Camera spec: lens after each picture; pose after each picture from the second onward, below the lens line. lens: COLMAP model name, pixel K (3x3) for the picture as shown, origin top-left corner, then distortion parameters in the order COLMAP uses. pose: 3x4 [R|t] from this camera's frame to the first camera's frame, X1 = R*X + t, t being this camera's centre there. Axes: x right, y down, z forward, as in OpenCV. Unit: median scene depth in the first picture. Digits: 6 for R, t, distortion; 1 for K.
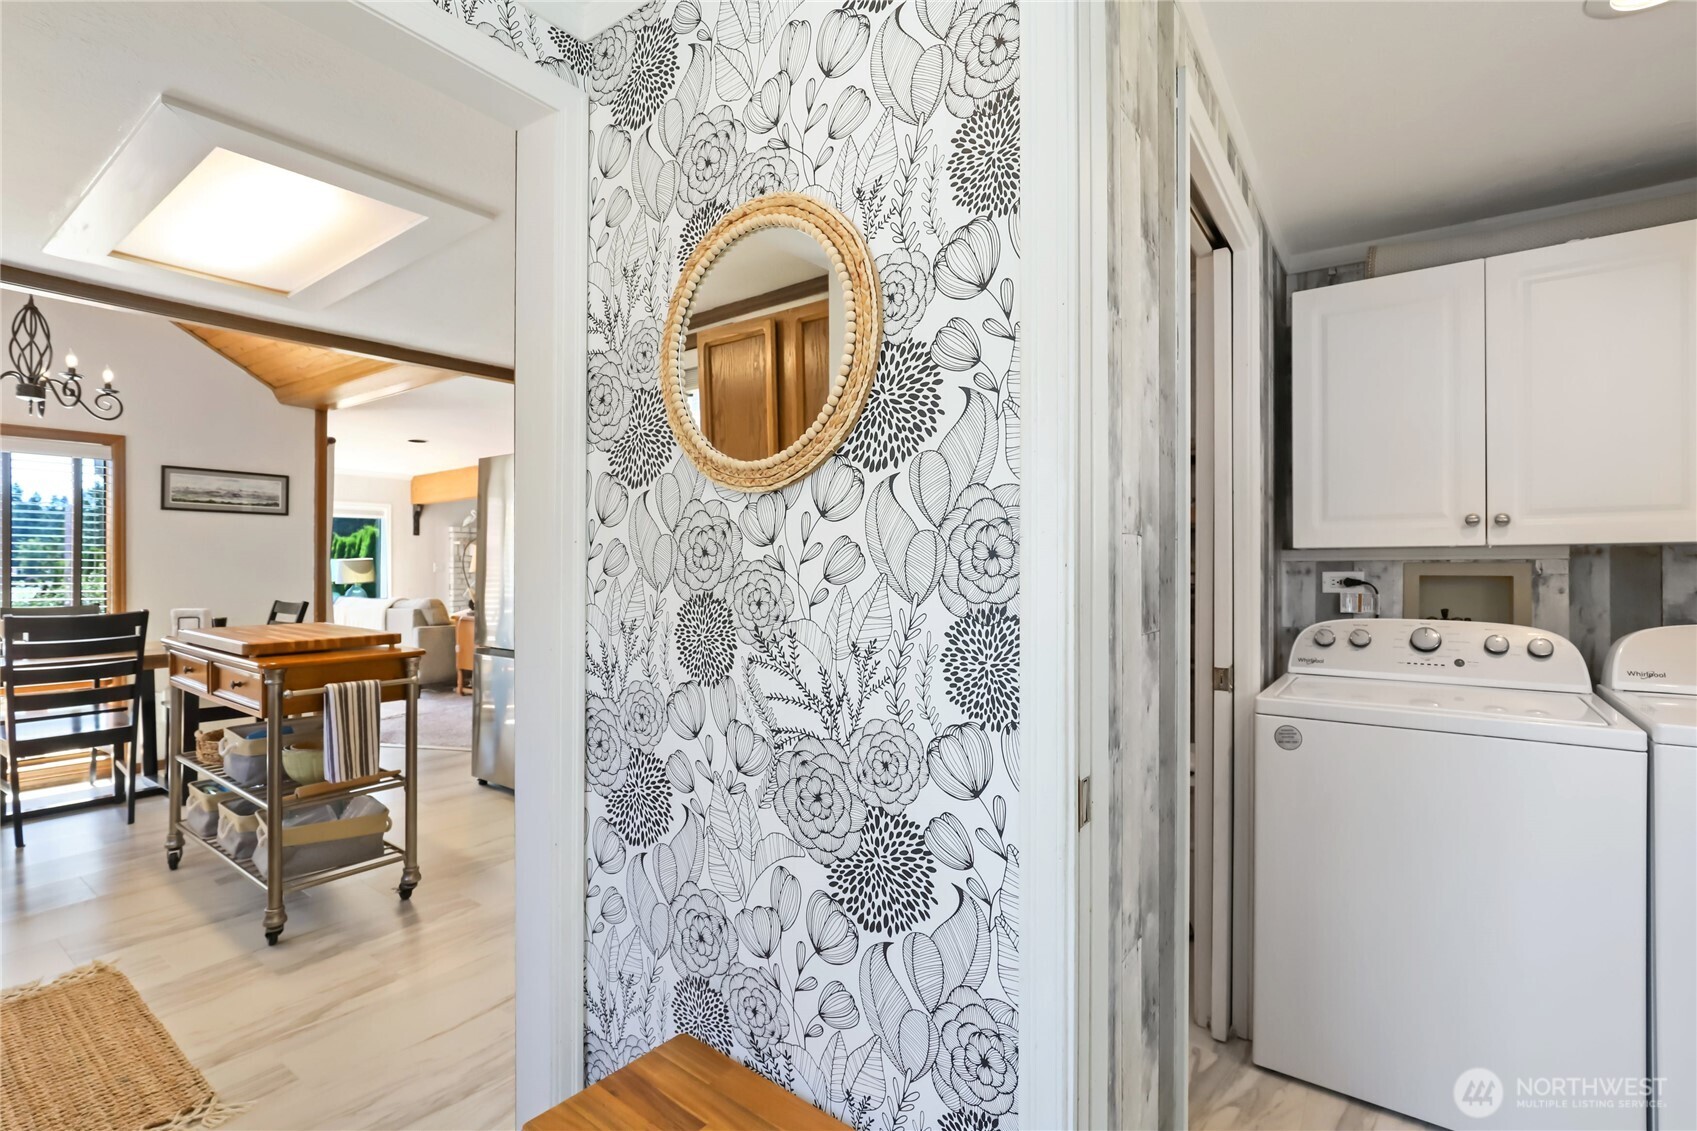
lens RADIAL K [[775.8, 0, 856.8], [0, 775.8, 567.6], [0, 0, 1]] dist [-0.017295, 0.004884]
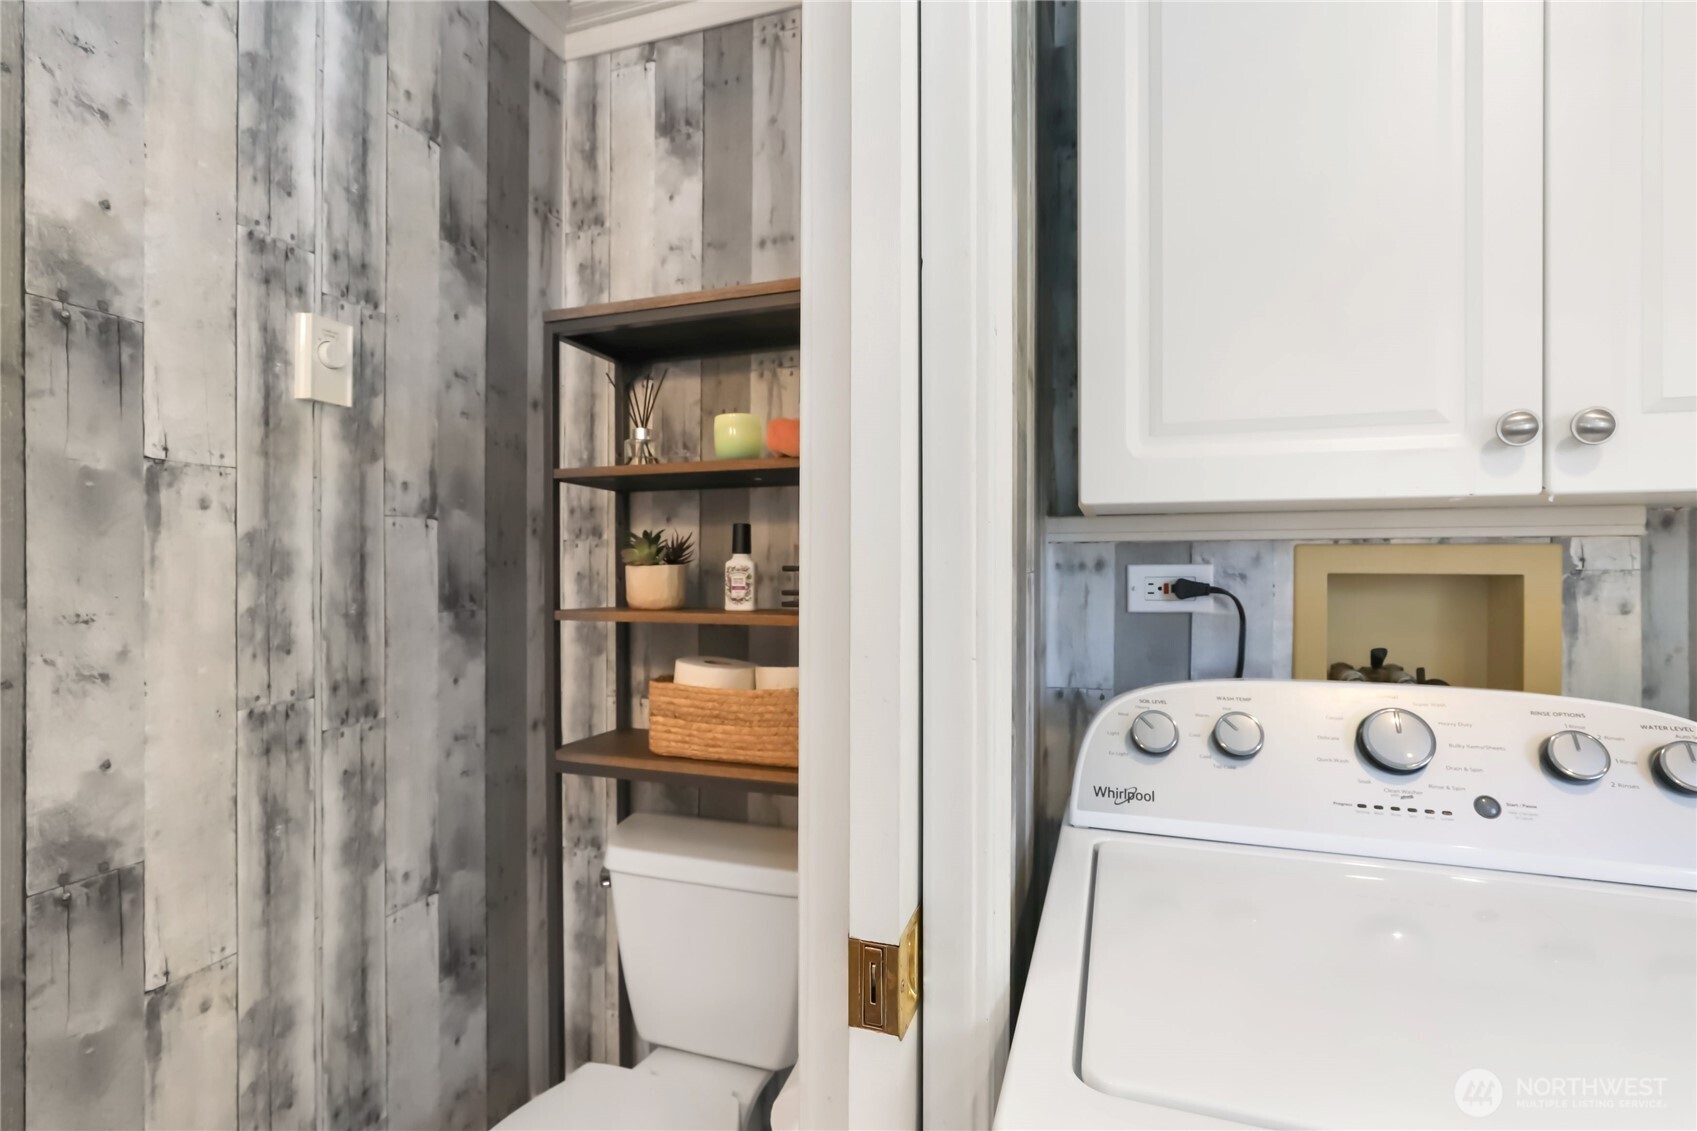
lens RADIAL K [[775.8, 0, 857.7], [0, 775.8, 566.7], [0, 0, 1]] dist [-0.017295, 0.004884]
pose [[0.955039, -0.002344, 0.296472, 0.345292], [0.000121, 0.999972, 0.007515, 0.002967], [-0.296481, -0.007141, 0.955012, 0.667951]]
